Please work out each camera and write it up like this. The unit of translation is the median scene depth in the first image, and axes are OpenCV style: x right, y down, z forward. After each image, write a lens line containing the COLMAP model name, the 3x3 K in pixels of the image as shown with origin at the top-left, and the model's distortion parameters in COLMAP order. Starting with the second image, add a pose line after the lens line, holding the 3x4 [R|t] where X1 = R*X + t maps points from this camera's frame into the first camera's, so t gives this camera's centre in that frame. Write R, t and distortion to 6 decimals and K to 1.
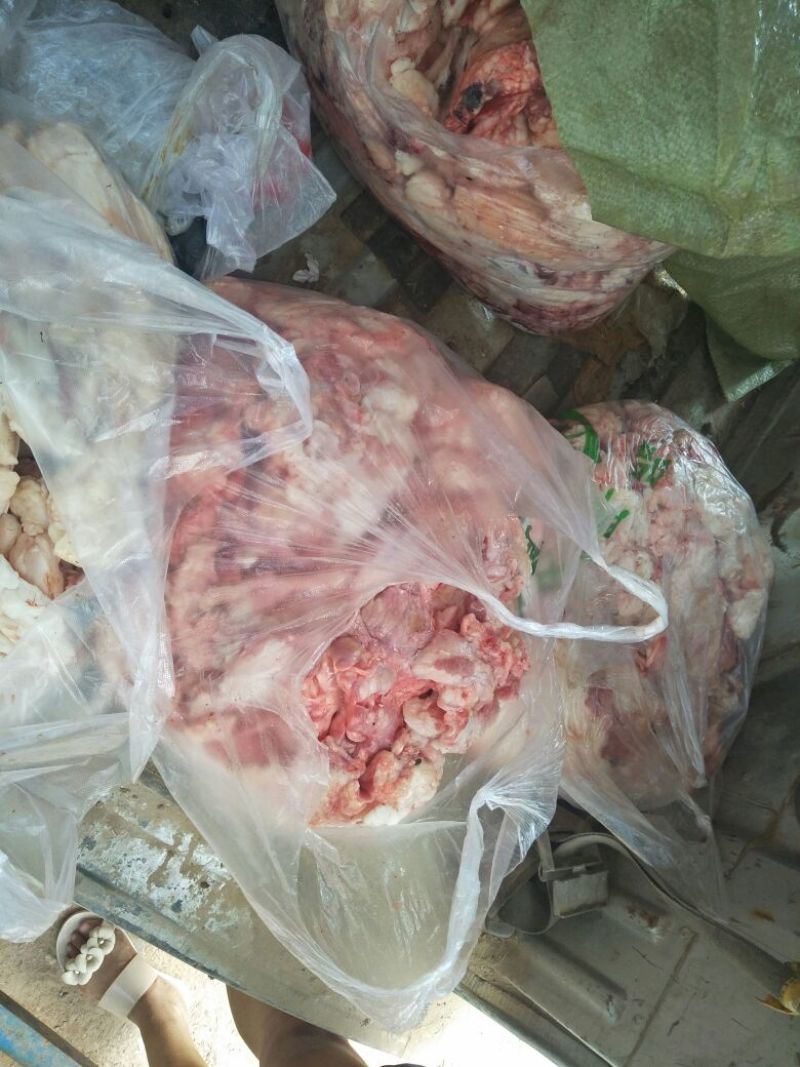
lens RADIAL K [[804.1, 0, 400.0], [0, 804.1, 533.5], [0, 0, 1]] dist [0.008255, -0.032356]
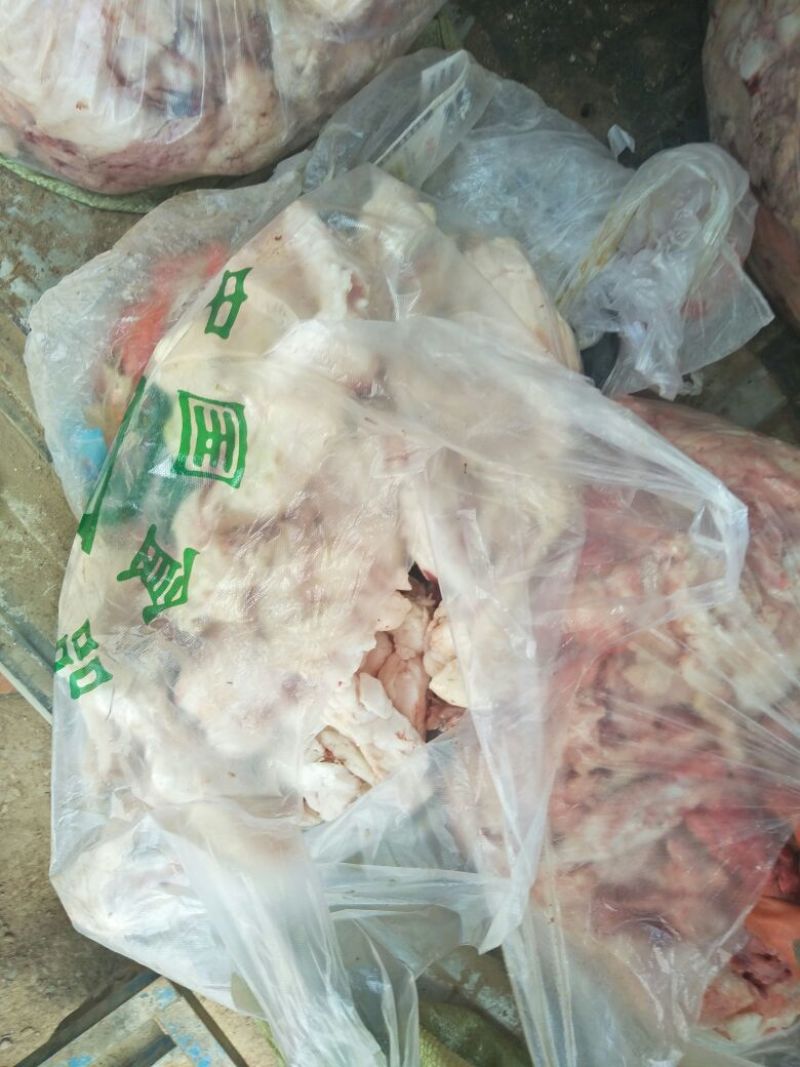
lens RADIAL K [[810.9, 0, 356.2], [0, 810.9, 533.9], [0, 0, 1]] dist [-0.007051, -0.011312]
pose [[0.936143, 0.140901, -0.322154, -0.201796], [-0.161000, 0.986280, -0.036477, -0.090590], [0.312594, 0.086015, 0.945984, 0.053513]]
